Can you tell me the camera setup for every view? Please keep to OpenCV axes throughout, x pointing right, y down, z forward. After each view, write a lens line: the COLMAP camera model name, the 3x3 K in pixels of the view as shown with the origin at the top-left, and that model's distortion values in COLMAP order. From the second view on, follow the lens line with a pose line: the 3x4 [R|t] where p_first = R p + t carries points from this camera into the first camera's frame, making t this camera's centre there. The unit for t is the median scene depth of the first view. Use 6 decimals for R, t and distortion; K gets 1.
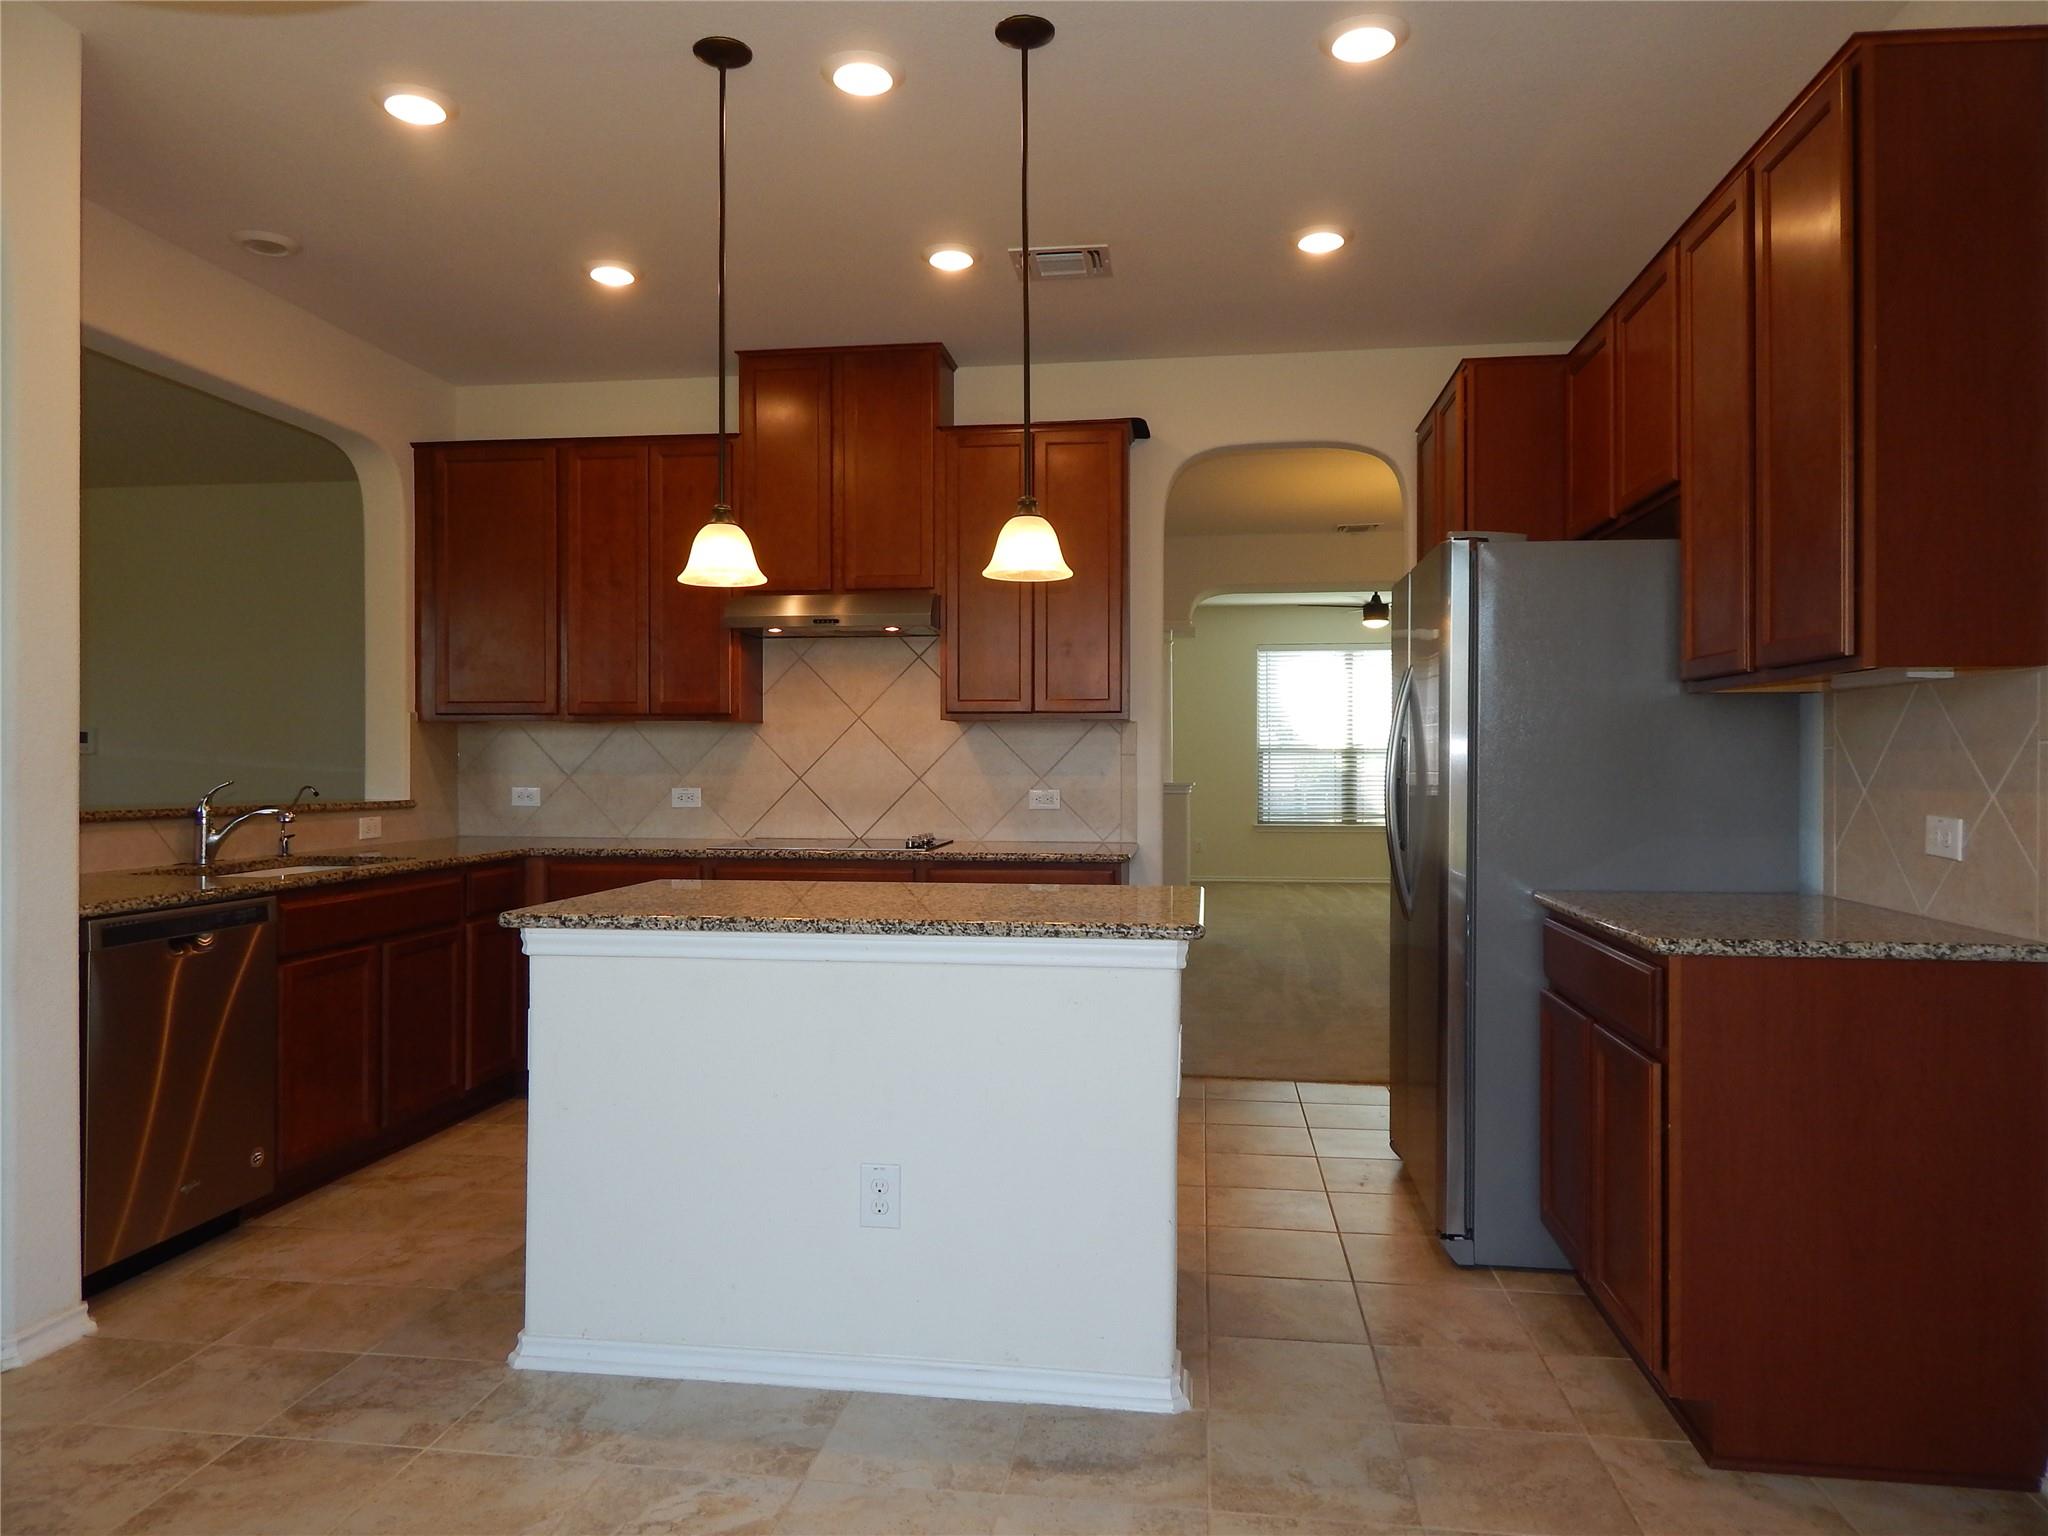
lens RADIAL K [[1343.0, 0, 1023.6], [0, 1343.0, 763.3], [0, 0, 1]] dist [-0.003489, 0.002025]
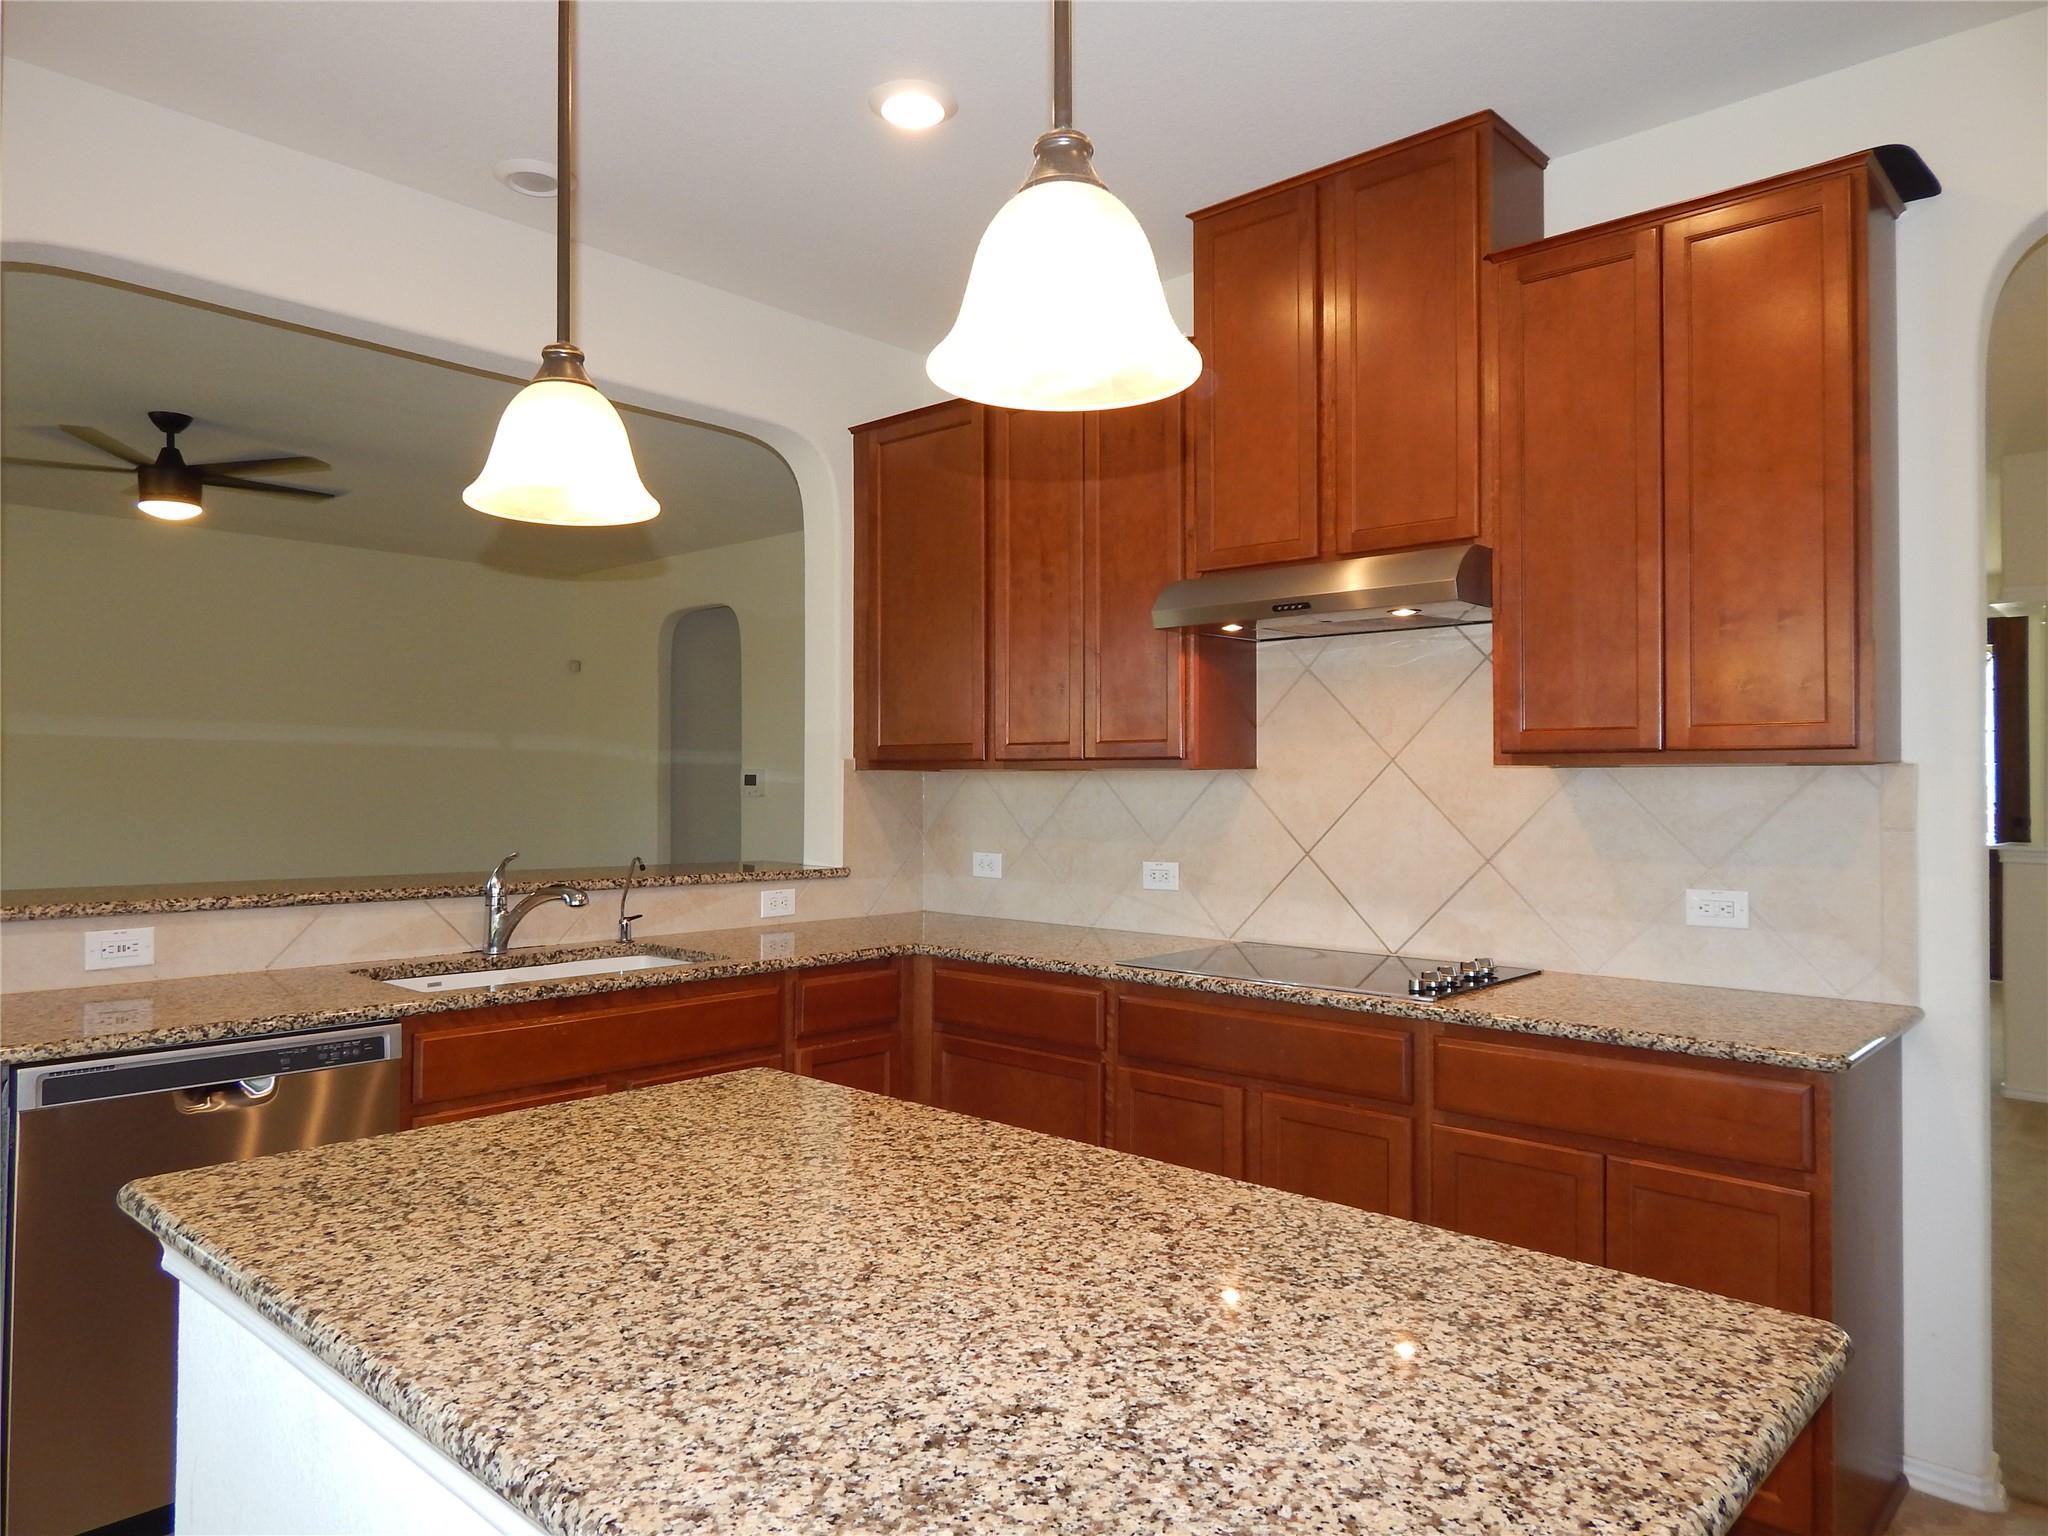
lens RADIAL K [[1343.0, 0, 1034.1], [0, 1343.0, 757.1], [0, 0, 1]] dist [-0.003489, 0.002025]
pose [[0.826987, -0.010148, -0.562129, 0.133287], [-0.003977, 0.999706, -0.023899, -0.028901], [0.562207, 0.022000, 0.826704, 0.569985]]
